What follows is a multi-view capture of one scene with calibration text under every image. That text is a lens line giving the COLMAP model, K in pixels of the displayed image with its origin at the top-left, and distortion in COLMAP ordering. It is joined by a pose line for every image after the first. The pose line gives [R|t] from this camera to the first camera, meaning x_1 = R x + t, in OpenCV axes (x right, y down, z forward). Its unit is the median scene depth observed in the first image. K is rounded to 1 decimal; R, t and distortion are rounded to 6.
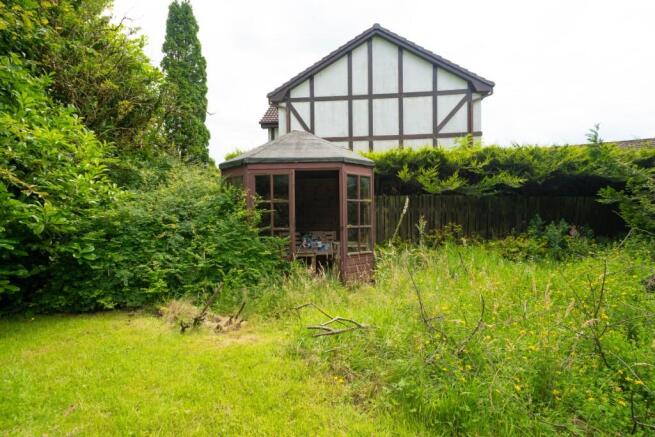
lens RADIAL K [[389.3, 0, 328.7], [0, 389.3, 220.5], [0, 0, 1]] dist [0.034455, 0.000680]
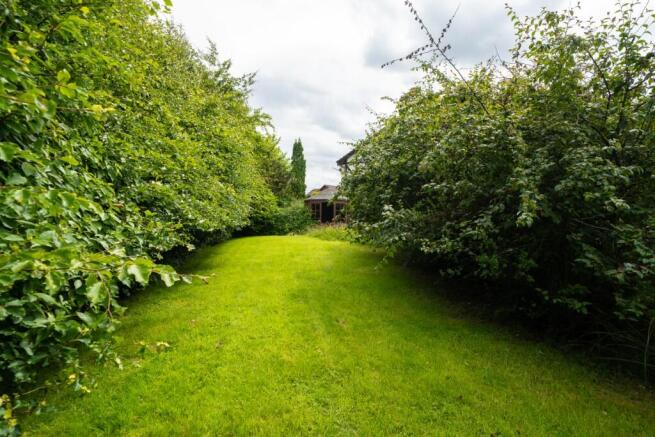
lens RADIAL K [[389.3, 0, 327.1], [0, 389.3, 217.7], [0, 0, 1]] dist [0.034455, 0.000680]
pose [[0.945413, 0.007977, -0.325778, 1.047501], [-0.016070, 0.999625, -0.022158, 0.086915], [0.325479, 0.026184, 0.945187, -2.213447]]
